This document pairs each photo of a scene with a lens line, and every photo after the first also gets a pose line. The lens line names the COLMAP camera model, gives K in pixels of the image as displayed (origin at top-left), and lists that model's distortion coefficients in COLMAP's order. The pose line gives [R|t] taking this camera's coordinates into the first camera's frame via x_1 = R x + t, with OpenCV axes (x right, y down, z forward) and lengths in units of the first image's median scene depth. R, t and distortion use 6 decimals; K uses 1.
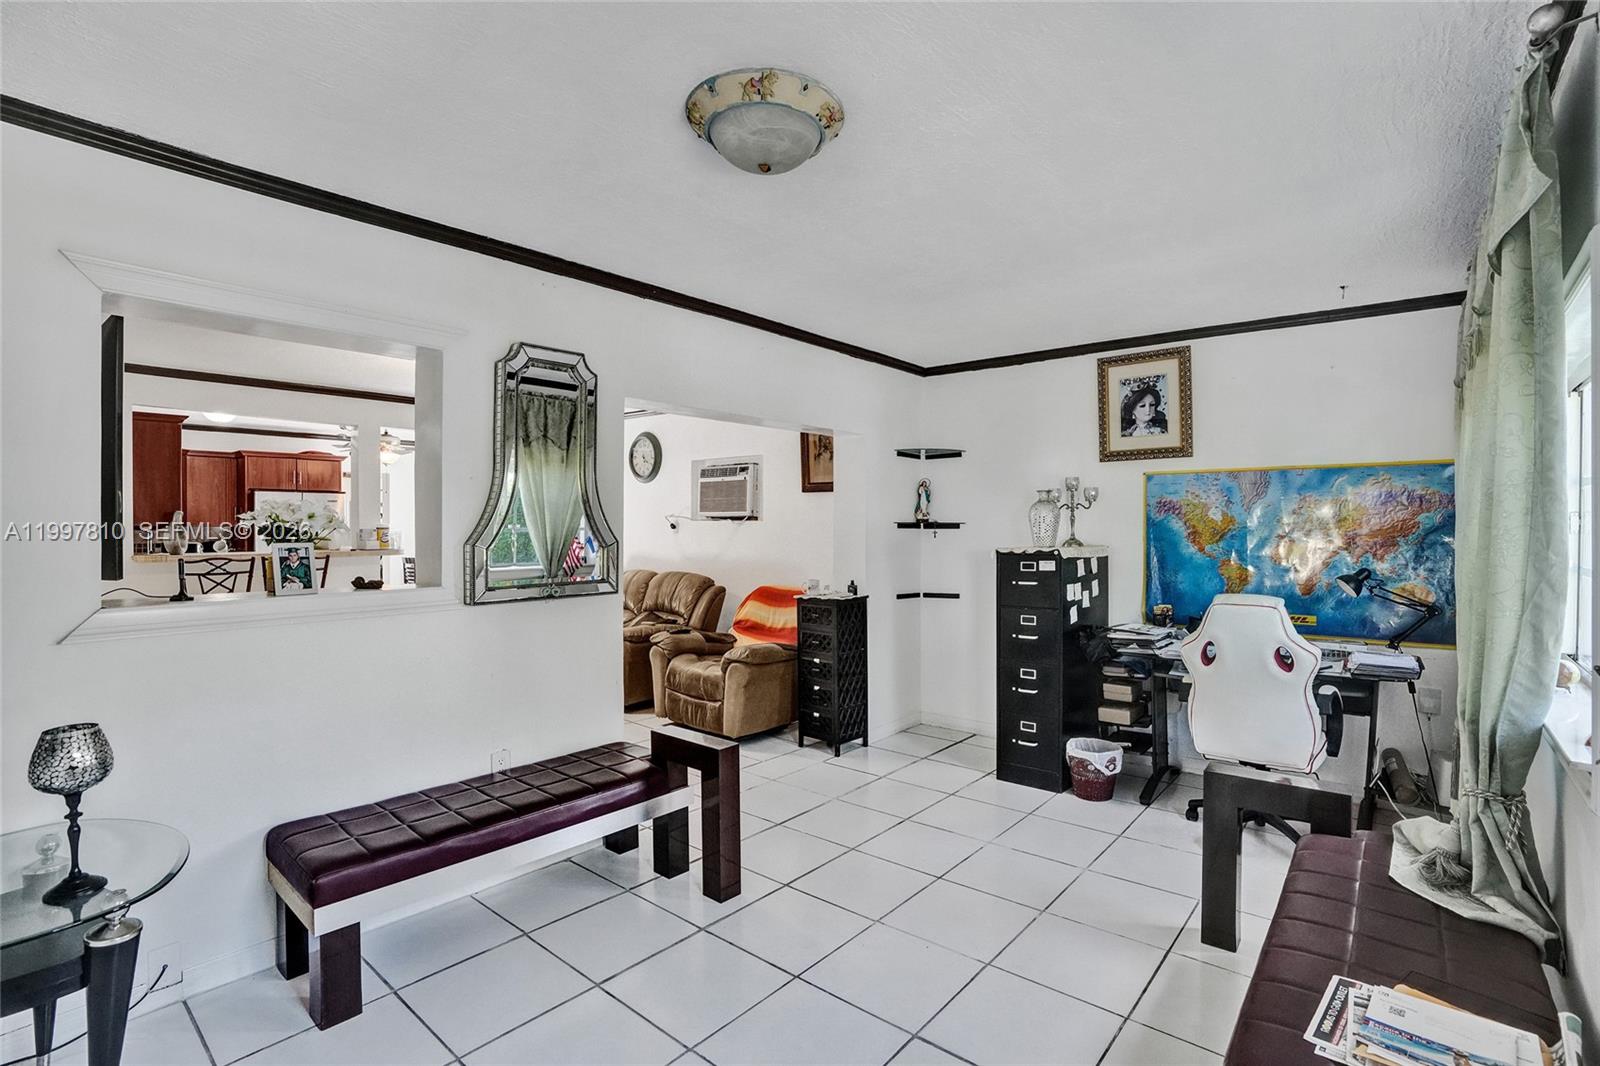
lens RADIAL K [[742.1, 0, 797.4], [0, 742.1, 526.7], [0, 0, 1]] dist [-0.051729, 0.008352]
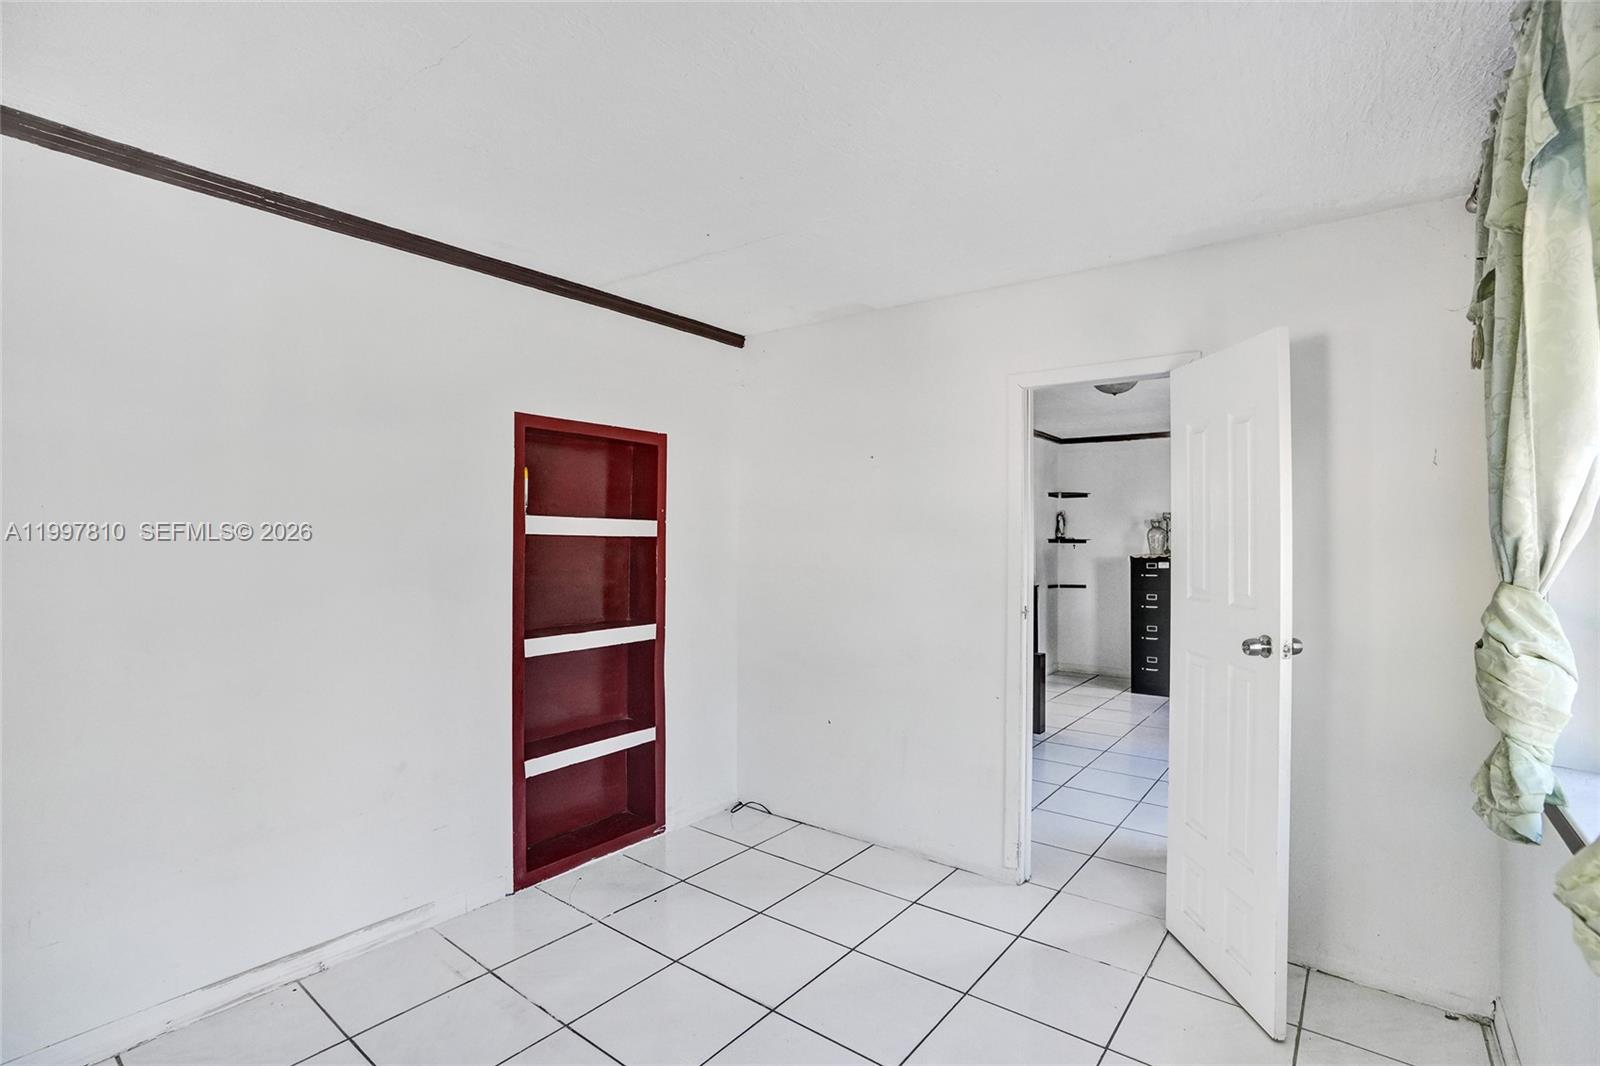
lens RADIAL K [[742.1, 0, 795.1], [0, 742.1, 530.4], [0, 0, 1]] dist [-0.051729, 0.008352]
pose [[0.998874, -0.000850, 0.047444, -0.545176], [0.001192, 0.999973, -0.007196, -0.015679], [-0.047437, 0.007244, 0.998848, -0.606512]]
